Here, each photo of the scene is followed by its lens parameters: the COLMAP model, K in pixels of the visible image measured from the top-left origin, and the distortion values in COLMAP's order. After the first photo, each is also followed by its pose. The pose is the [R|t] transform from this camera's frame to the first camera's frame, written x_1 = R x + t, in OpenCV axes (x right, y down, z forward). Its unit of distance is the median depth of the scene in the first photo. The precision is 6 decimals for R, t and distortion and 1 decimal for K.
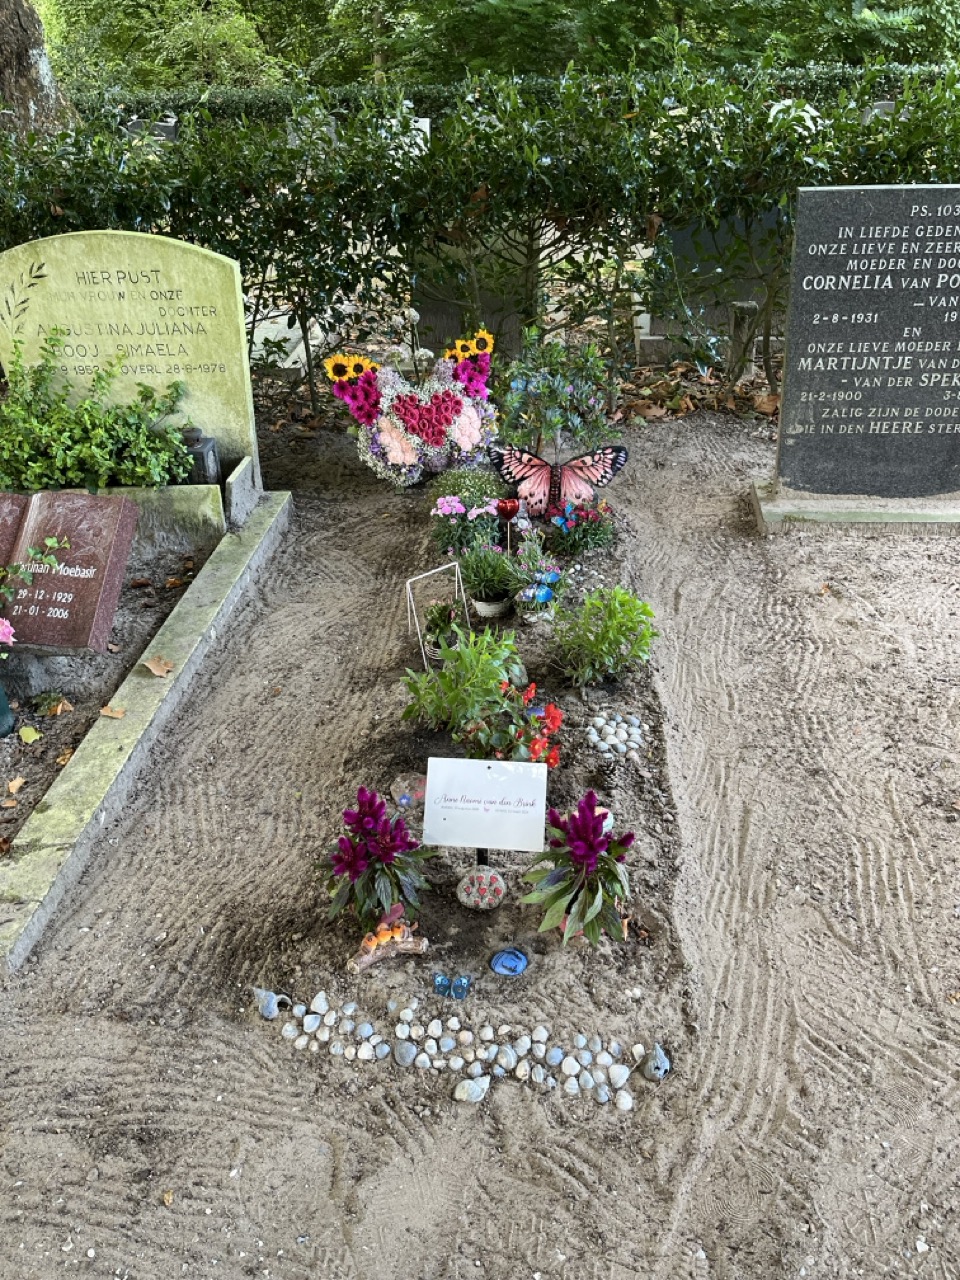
lens RADIAL K [[957.8, 0, 480.0], [0, 957.8, 640.0], [0, 0, 1]] dist [0.056996, -0.073134]
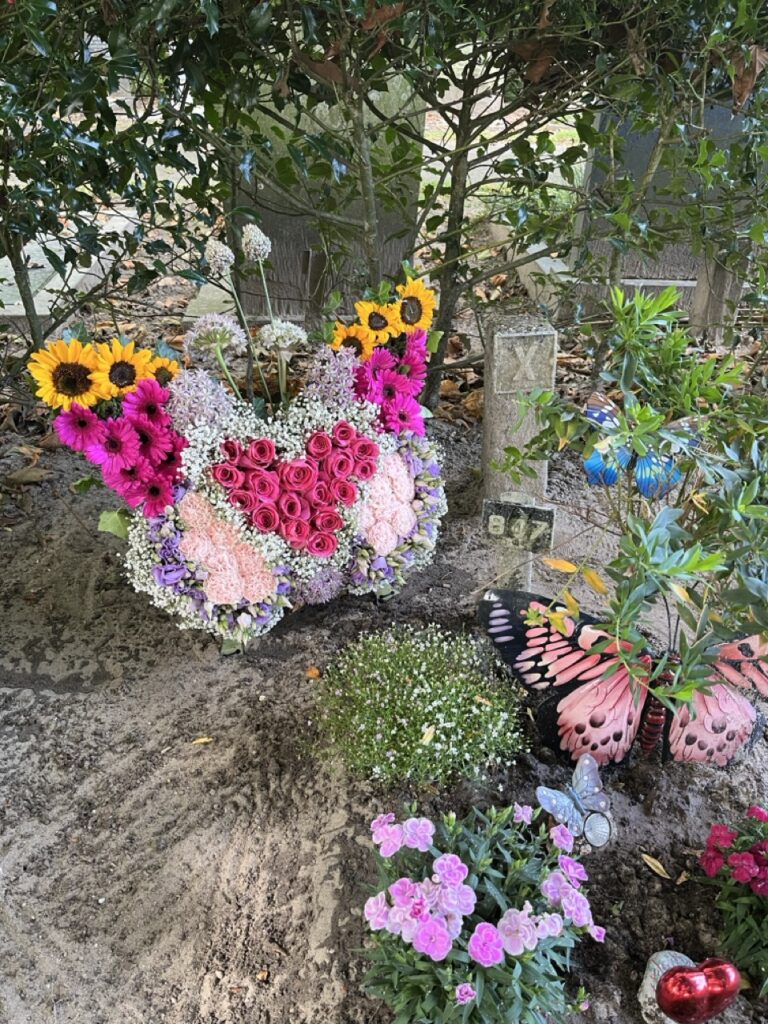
lens RADIAL K [[778.7, 0, 384.0], [0, 778.7, 512.0], [0, 0, 1]] dist [0.039854, -0.055144]
pose [[0.988642, -0.025089, 0.148184, -0.069762], [0.022997, 0.999610, 0.015816, -0.229642], [-0.148523, -0.012228, 0.988833, 0.670098]]
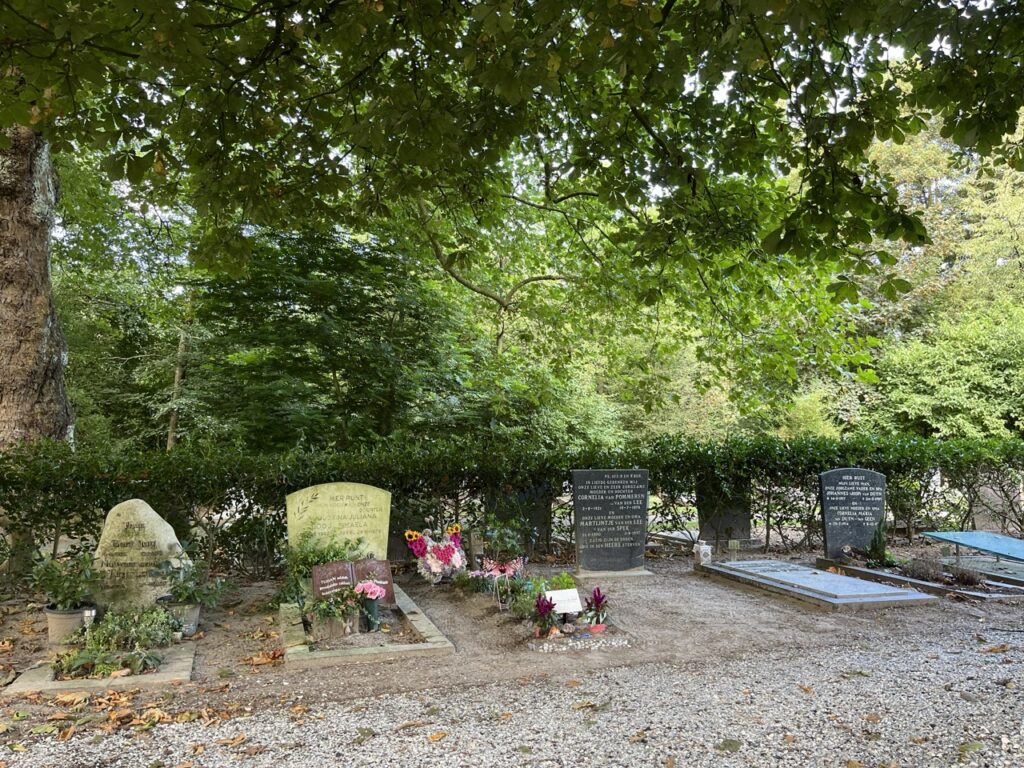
lens RADIAL K [[794.6, 0, 512.0], [0, 794.6, 384.0], [0, 0, 1]] dist [0.091414, -0.150422]
pose [[0.920476, 0.063168, 0.385659, -0.733853], [0.177380, 0.811807, -0.556333, 0.607755], [-0.348223, 0.580500, 0.736044, -0.867632]]
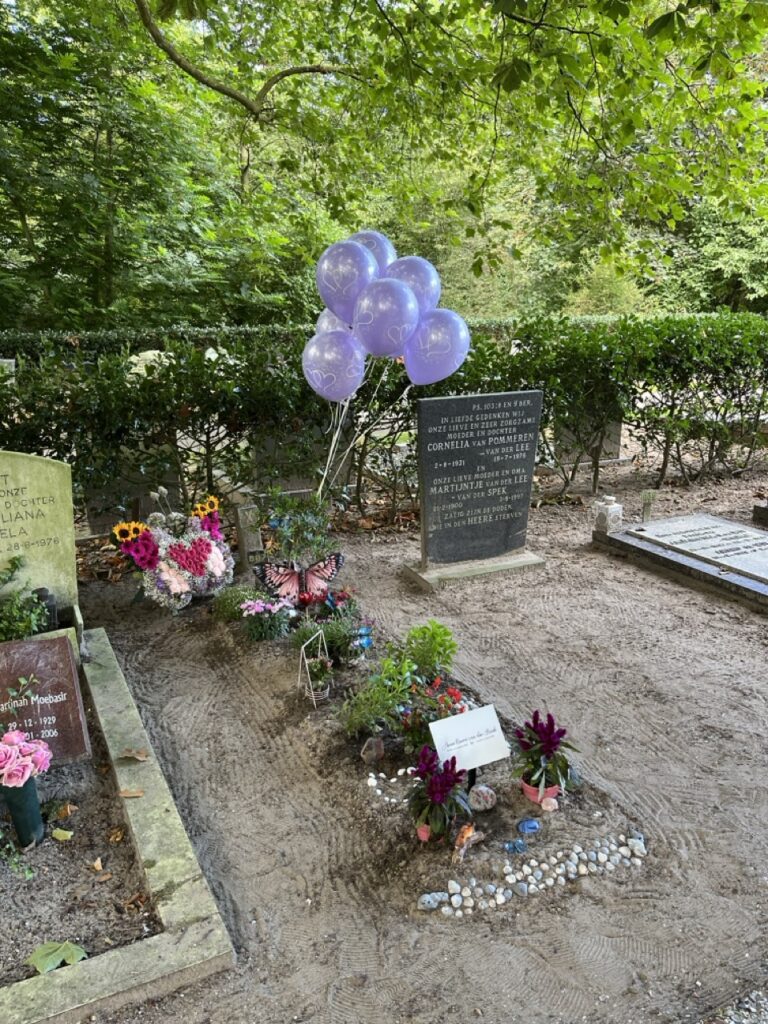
lens RADIAL K [[766.3, 0, 384.0], [0, 766.3, 512.0], [0, 0, 1]] dist [0.056996, -0.073134]
pose [[0.848871, -0.116158, 0.515680, -0.392375], [0.262263, 0.939566, -0.220076, 0.026522], [-0.458952, 0.322060, 0.828034, -0.077850]]
